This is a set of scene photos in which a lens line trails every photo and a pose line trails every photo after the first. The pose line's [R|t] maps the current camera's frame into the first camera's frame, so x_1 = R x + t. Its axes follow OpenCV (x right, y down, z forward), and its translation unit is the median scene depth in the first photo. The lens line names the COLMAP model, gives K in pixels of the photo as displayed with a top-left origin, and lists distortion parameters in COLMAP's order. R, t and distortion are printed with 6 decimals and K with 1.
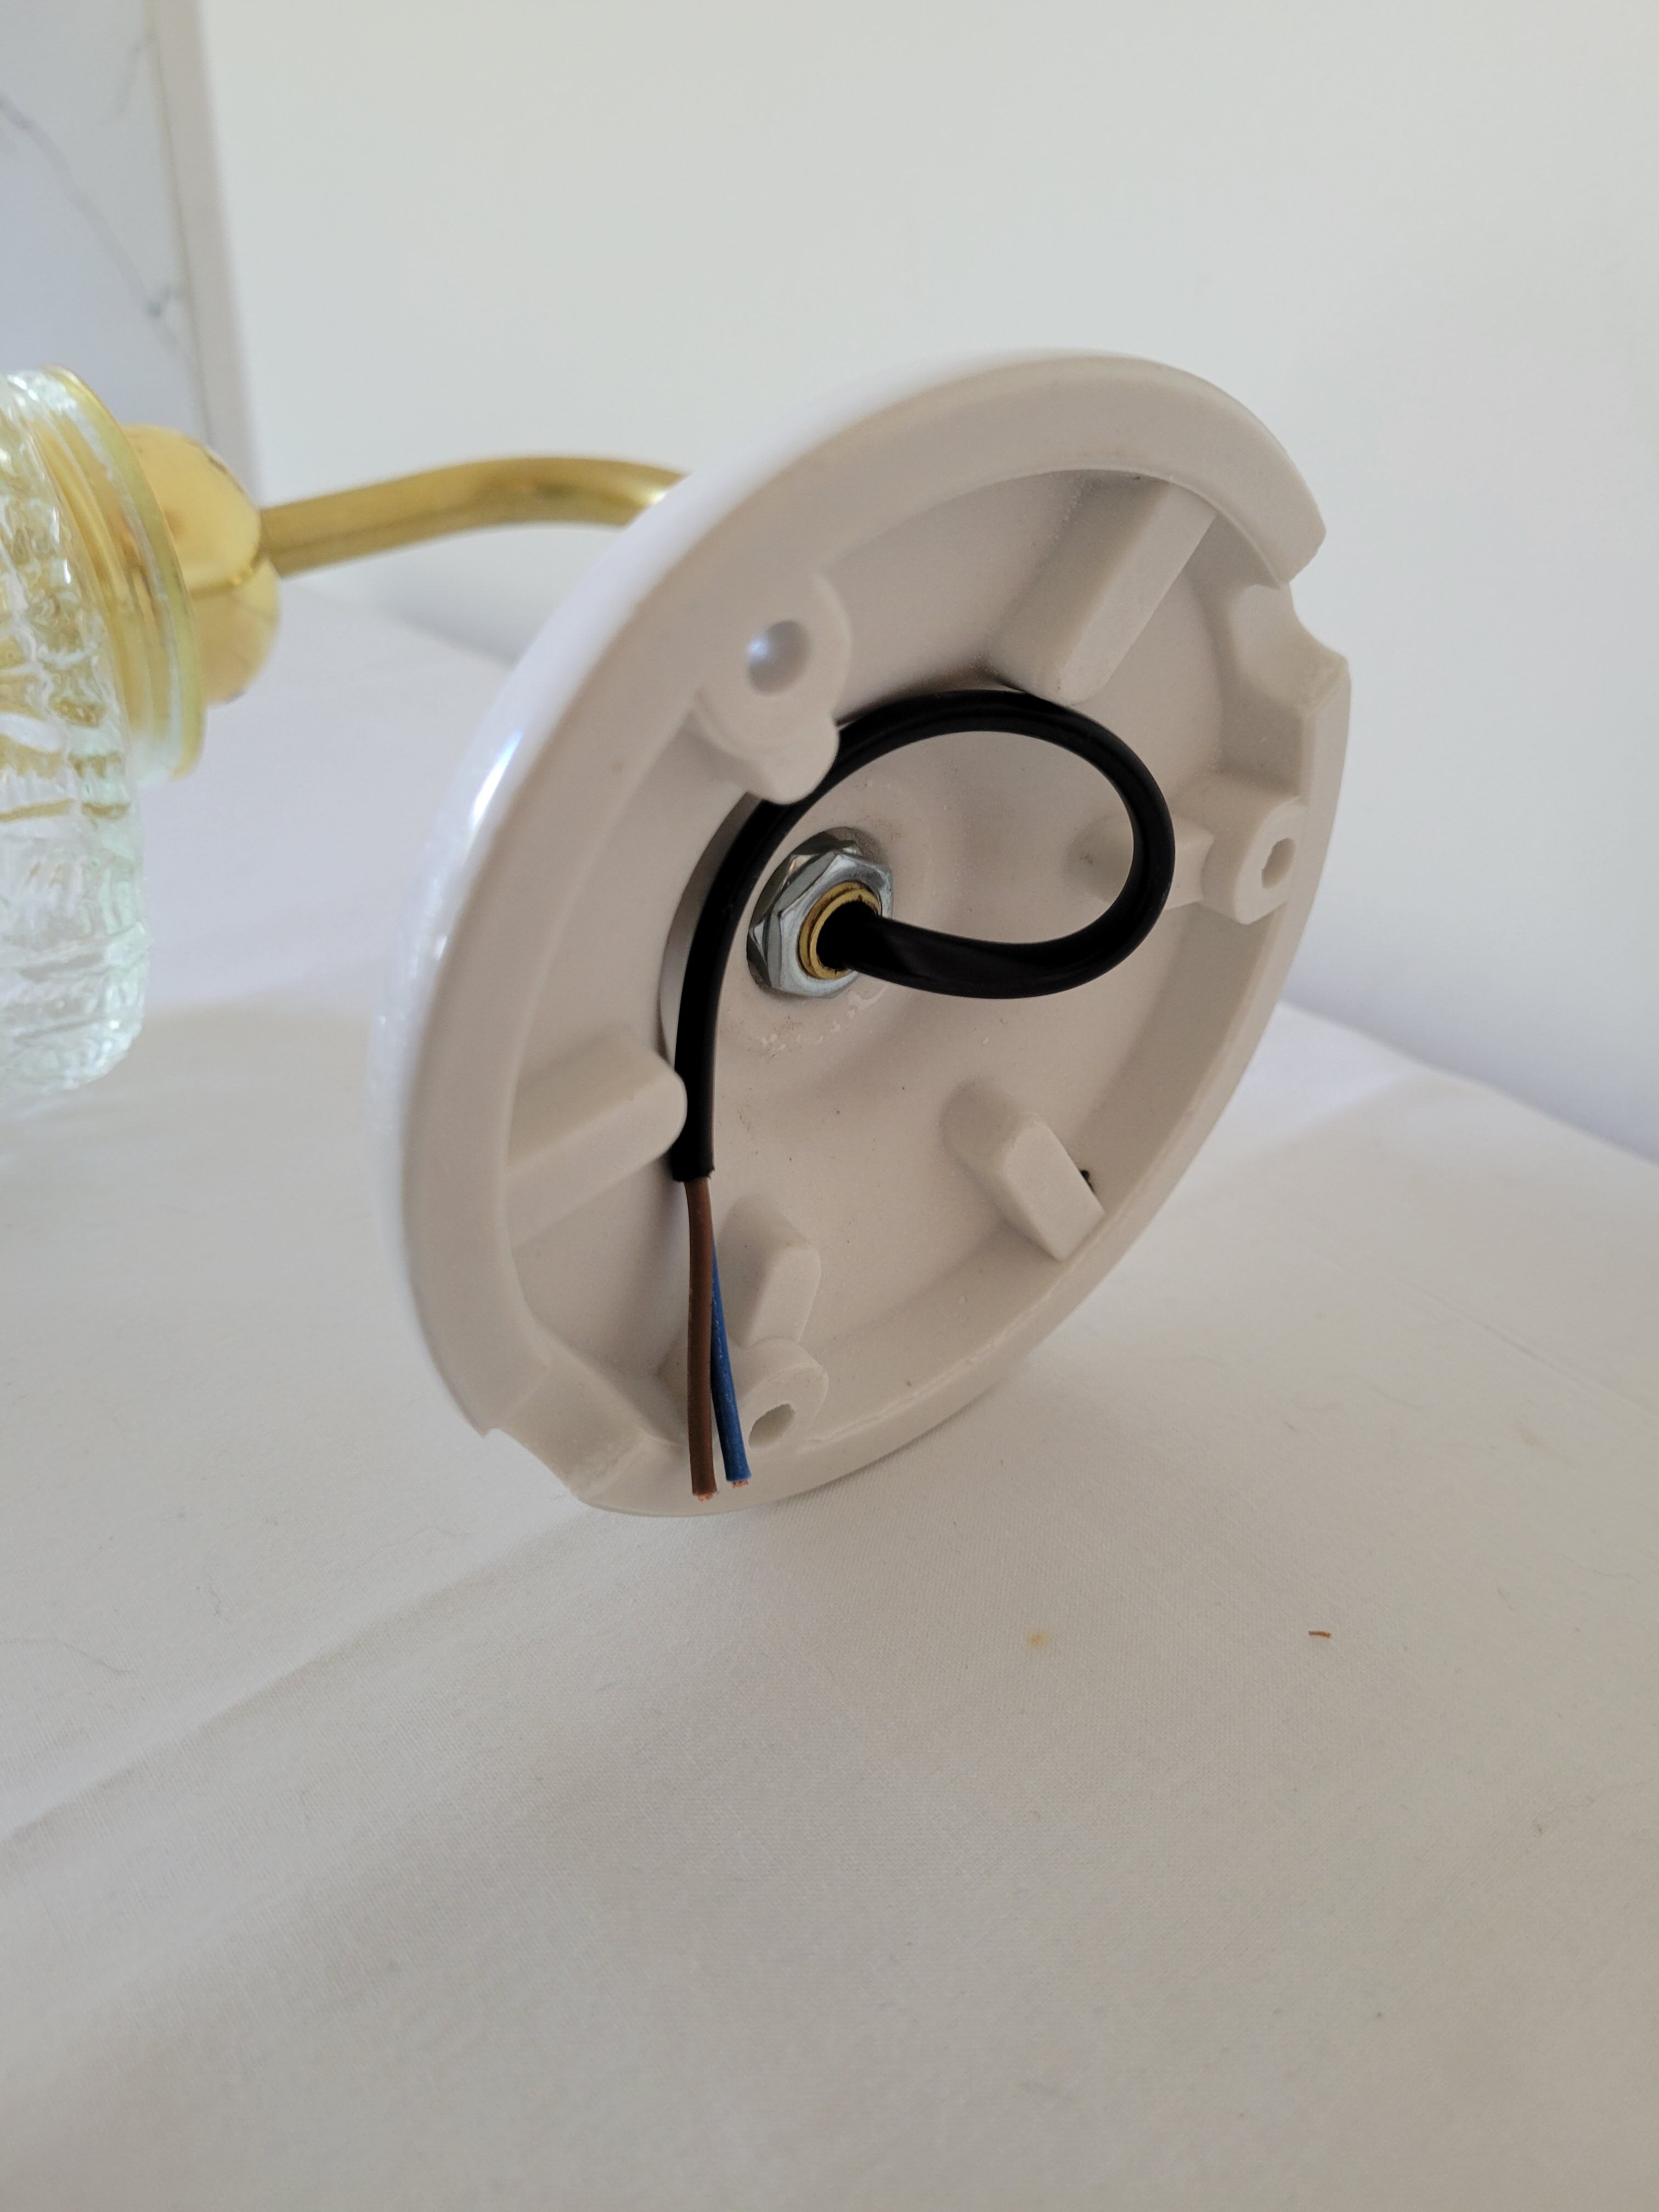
lens RADIAL K [[1752.9, 0, 829.5], [0, 1752.9, 1106.0], [0, 0, 1]] dist [0.001287, 0.004559]
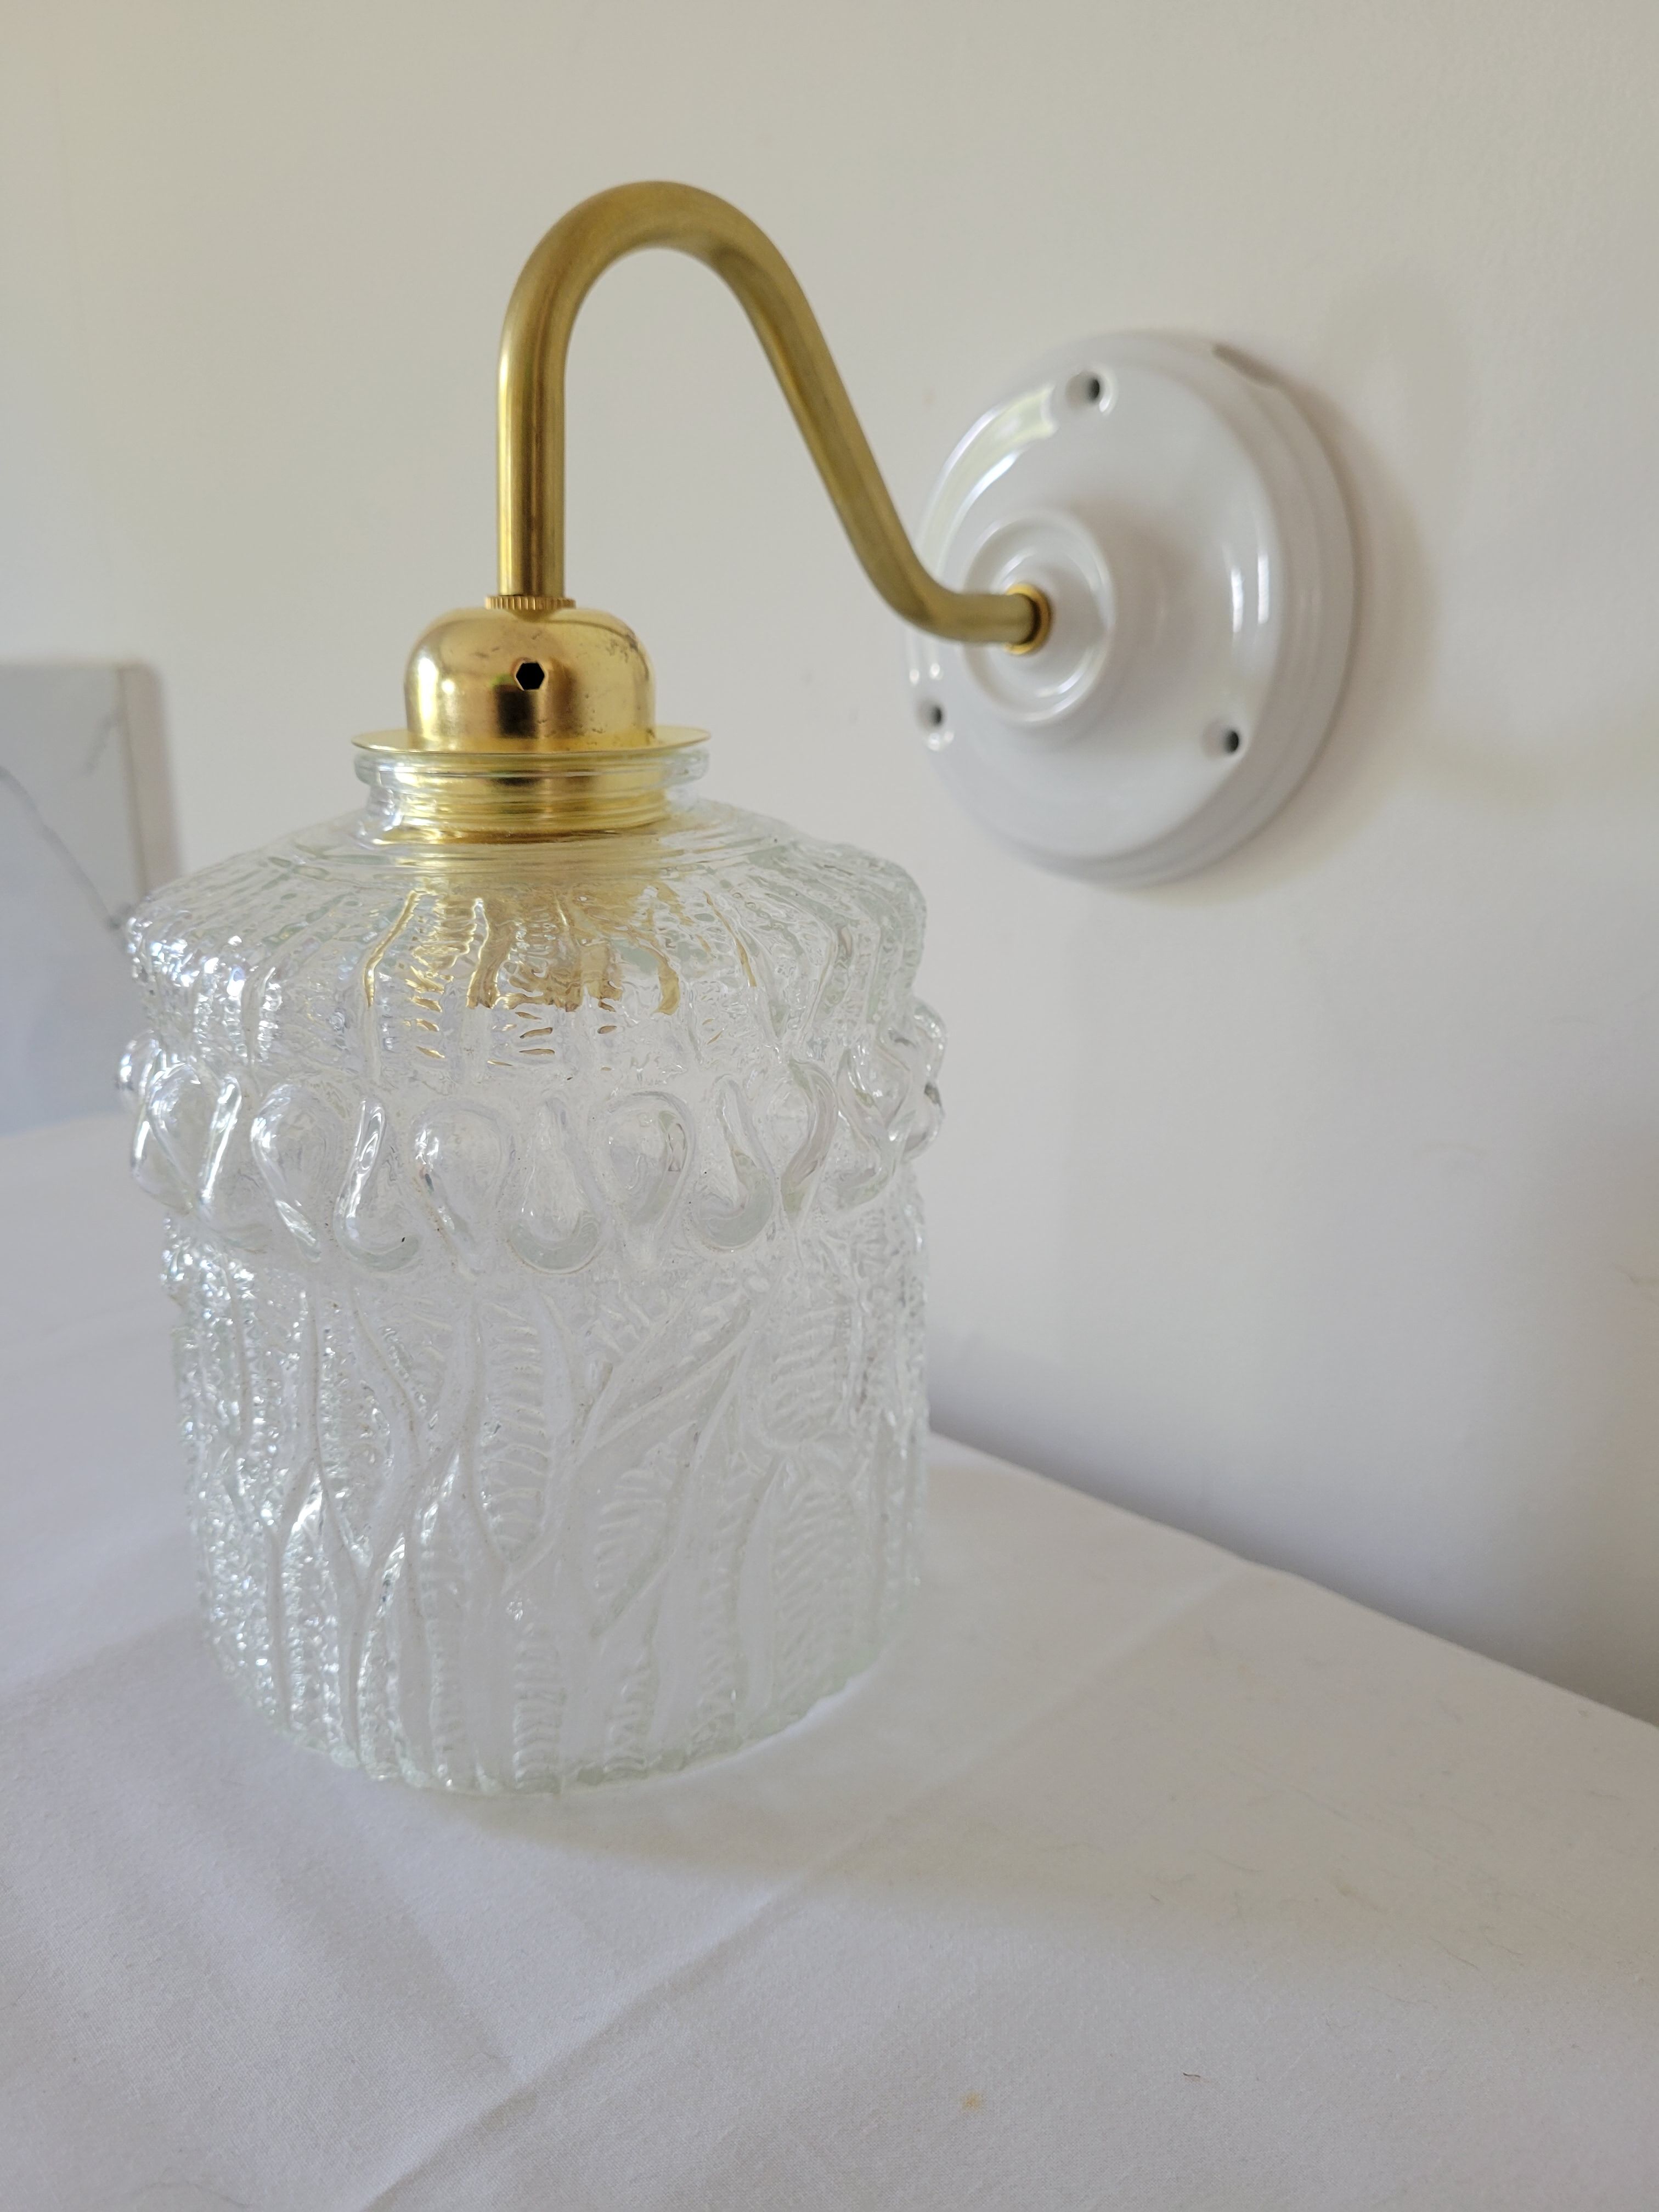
lens RADIAL K [[1752.9, 0, 829.5], [0, 1752.9, 1106.0], [0, 0, 1]] dist [0.001287, 0.004559]
pose [[0.995405, -0.057923, 0.076244, -0.036331], [0.074519, 0.968647, -0.237002, -0.094775], [-0.060125, 0.241595, 0.968513, -0.372685]]
